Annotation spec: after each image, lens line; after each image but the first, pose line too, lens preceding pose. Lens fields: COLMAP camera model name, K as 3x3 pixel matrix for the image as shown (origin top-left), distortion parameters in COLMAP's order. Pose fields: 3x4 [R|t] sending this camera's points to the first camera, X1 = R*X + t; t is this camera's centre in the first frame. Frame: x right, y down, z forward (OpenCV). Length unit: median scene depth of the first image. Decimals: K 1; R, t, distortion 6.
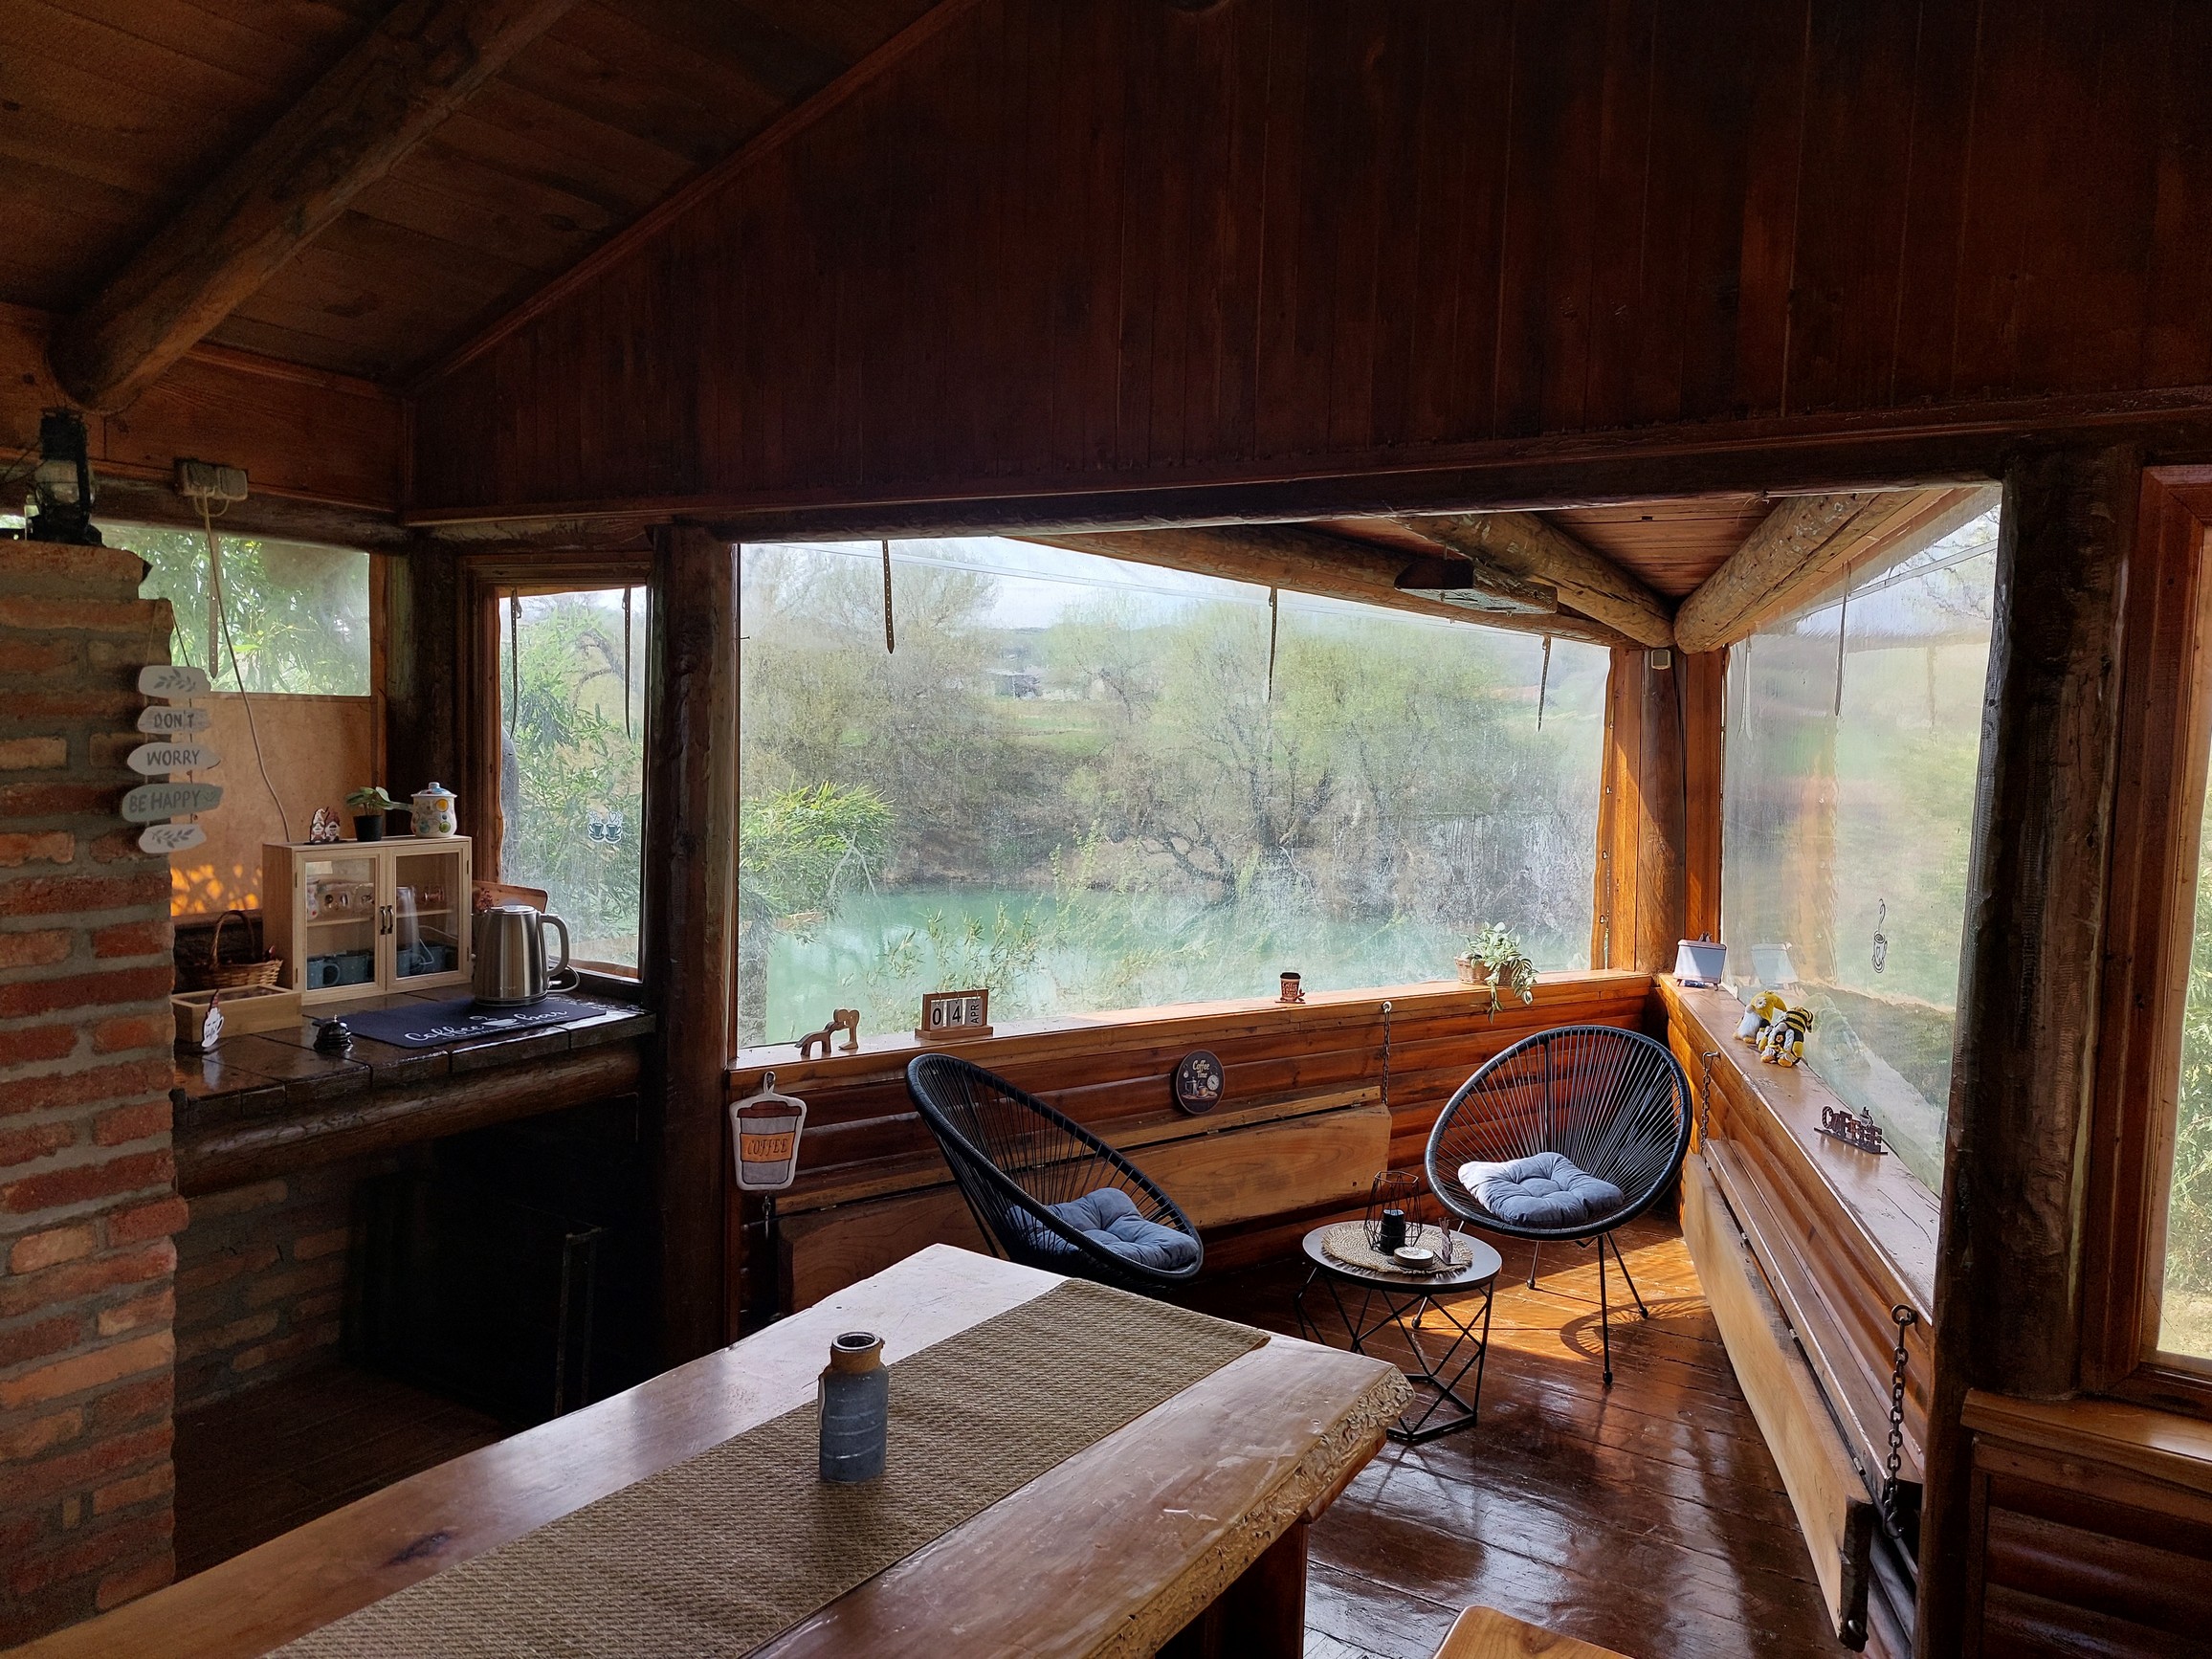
lens RADIAL K [[1614.7, 0, 1139.6], [0, 1614.7, 845.0], [0, 0, 1]] dist [0.088123, -0.093473]
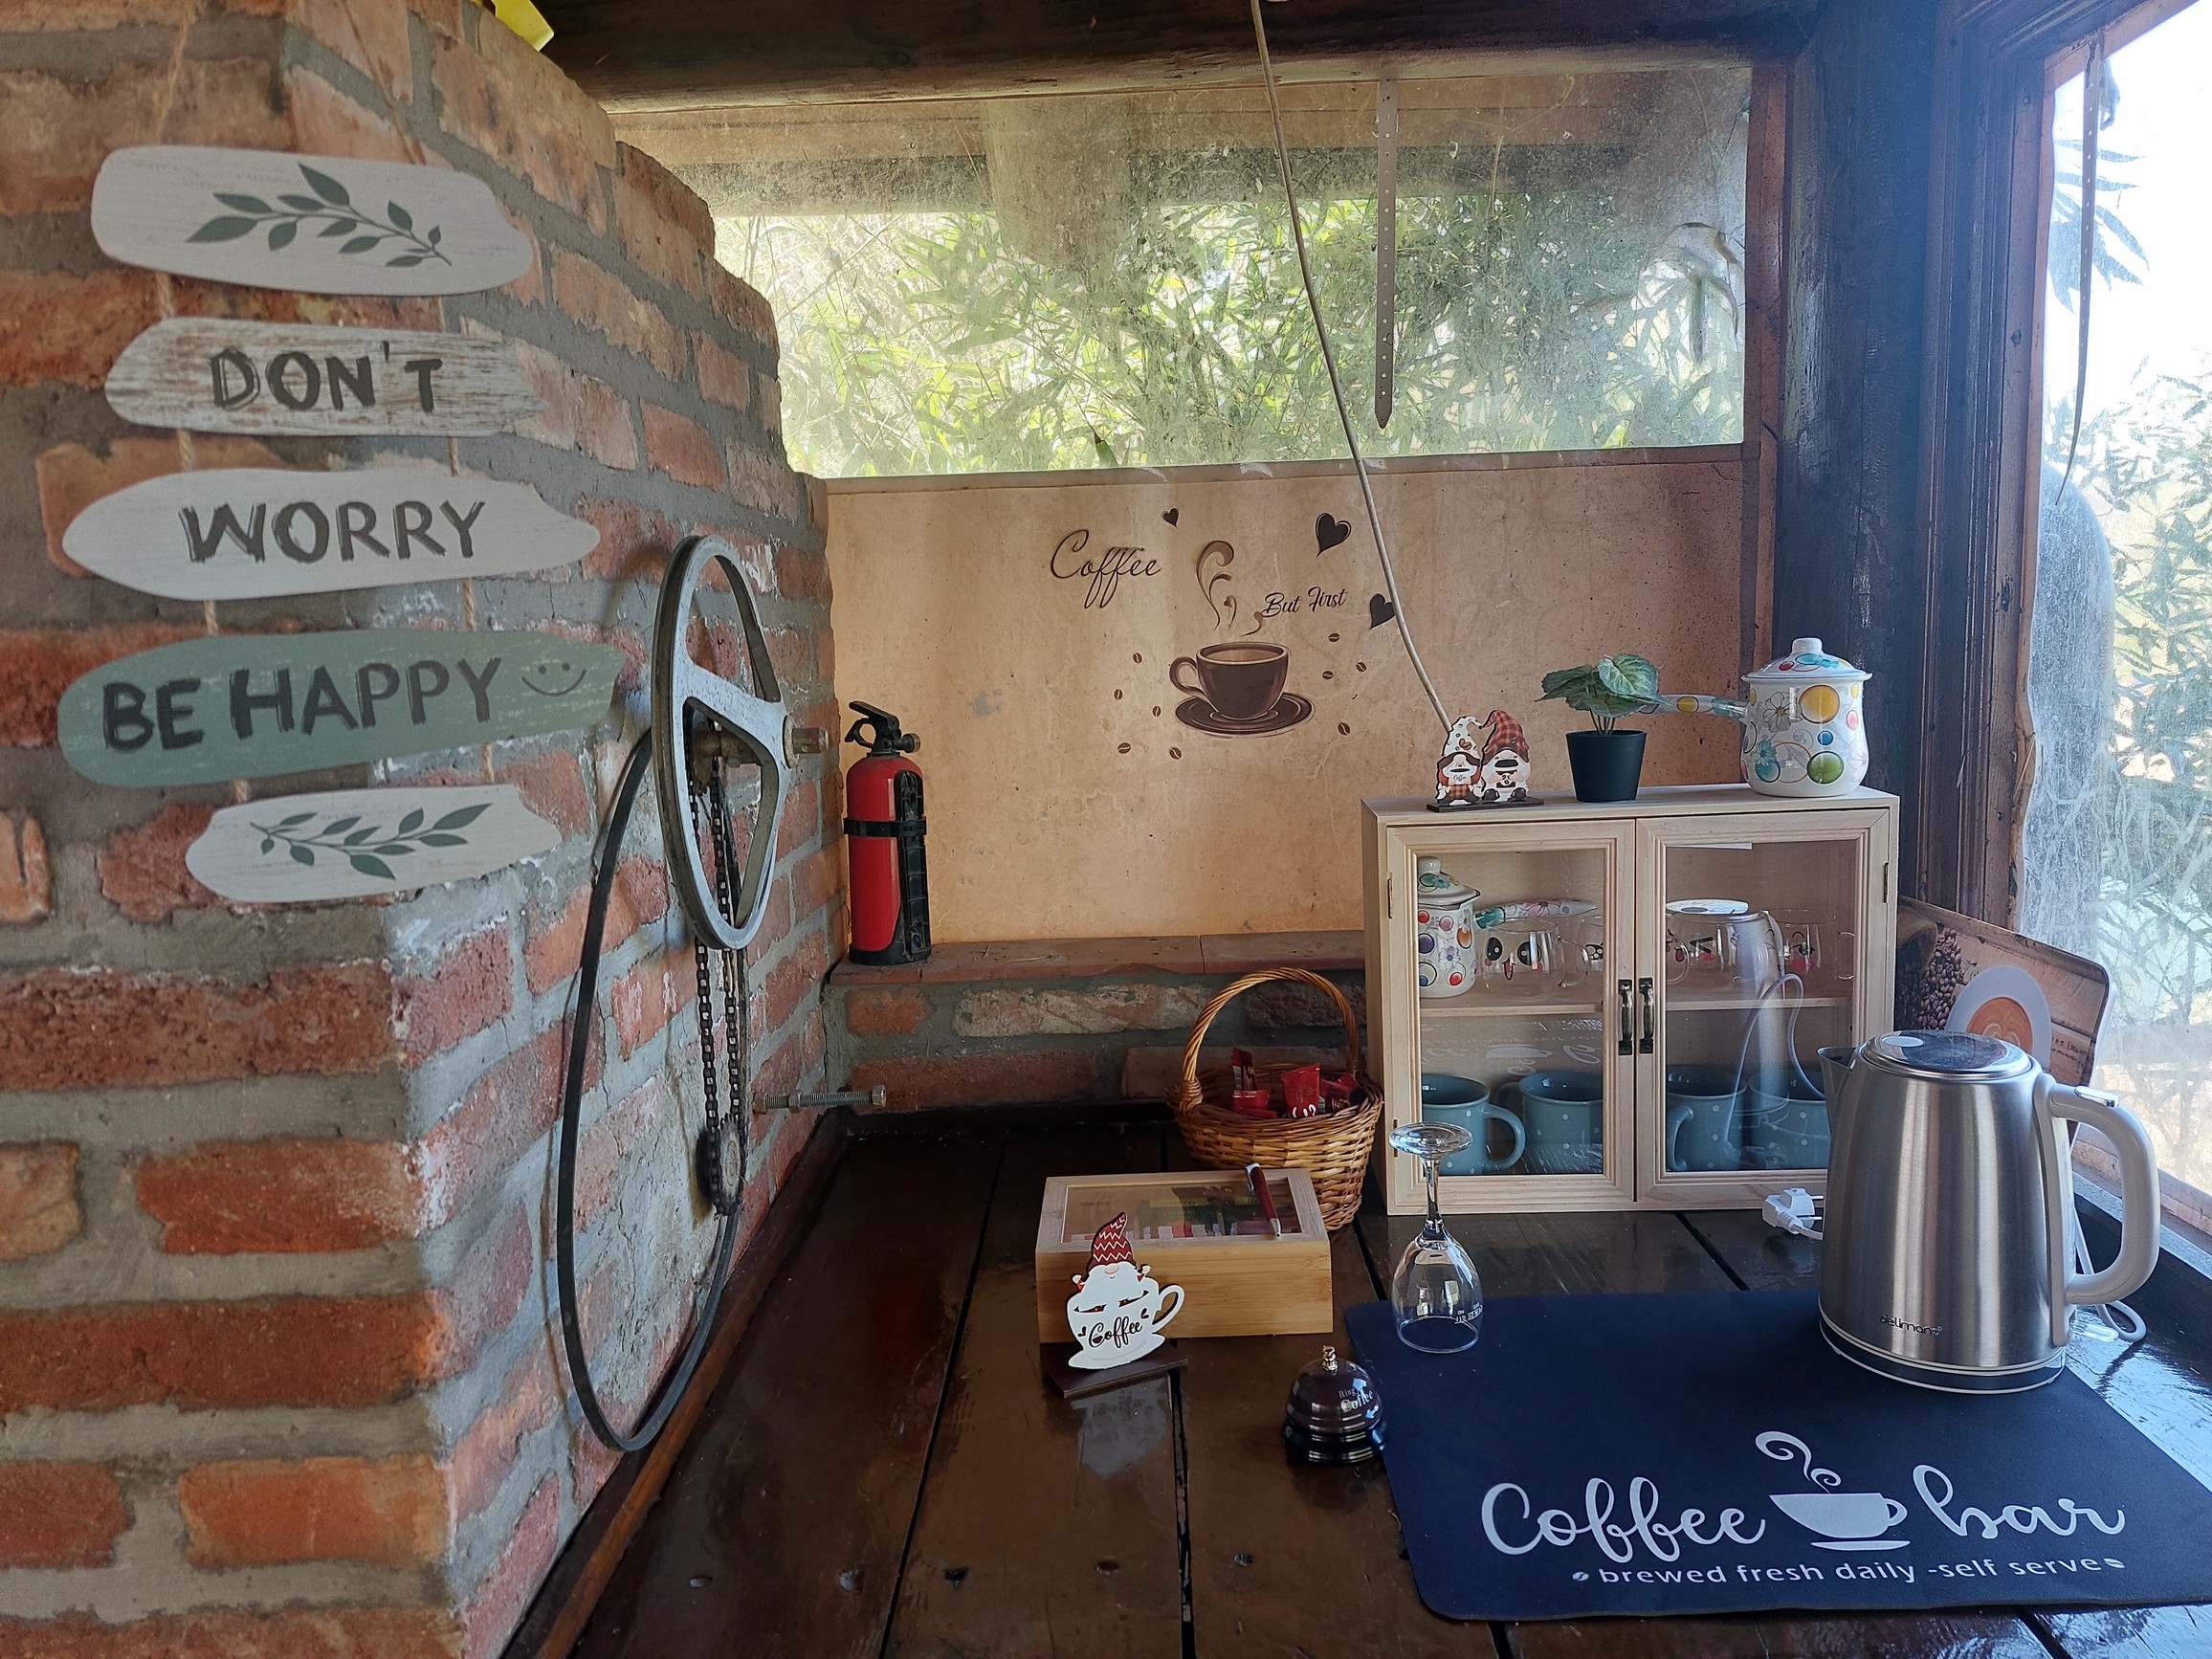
lens RADIAL K [[1614.7, 0, 1139.6], [0, 1614.7, 845.0], [0, 0, 1]] dist [0.088123, -0.093473]
pose [[0.557658, 0.075741, -0.826608, -0.221368], [-0.019485, 0.996748, 0.078186, -0.019474], [0.829842, -0.027494, 0.557321, 0.704905]]
